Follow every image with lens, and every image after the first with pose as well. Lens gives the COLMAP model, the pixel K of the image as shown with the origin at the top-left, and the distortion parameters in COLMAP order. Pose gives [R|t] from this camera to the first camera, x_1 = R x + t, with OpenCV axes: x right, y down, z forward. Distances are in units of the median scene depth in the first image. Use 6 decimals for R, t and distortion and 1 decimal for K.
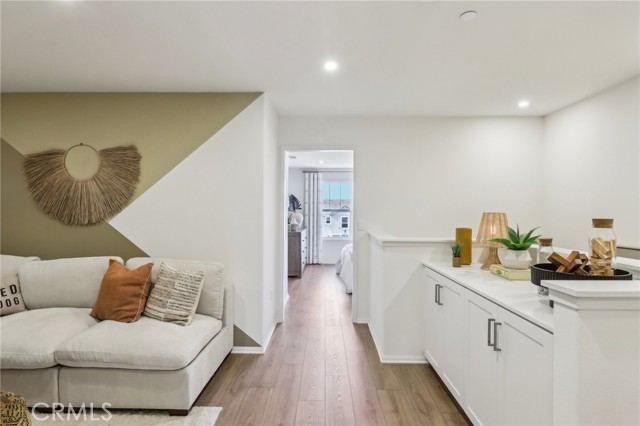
lens RADIAL K [[346.0, 0, 316.9], [0, 346.0, 211.0], [0, 0, 1]] dist [-0.001473, -0.001214]
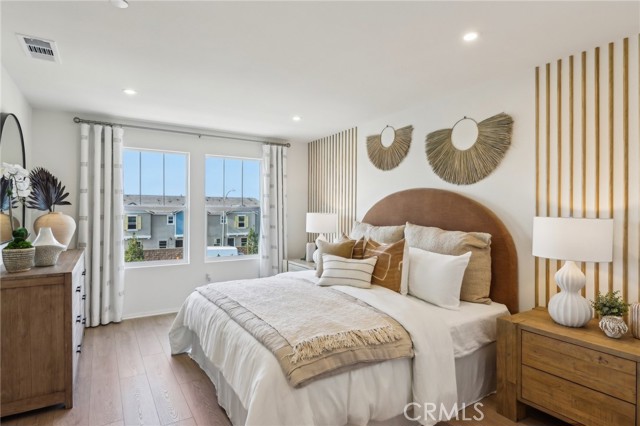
lens RADIAL K [[346.0, 0, 316.9], [0, 346.0, 211.0], [0, 0, 1]] dist [-0.001473, -0.001214]
pose [[0.836009, -0.001002, 0.548715, -0.023694], [-0.002413, 0.999982, 0.005502, -0.000567], [-0.548710, -0.005924, 0.835991, 0.464159]]
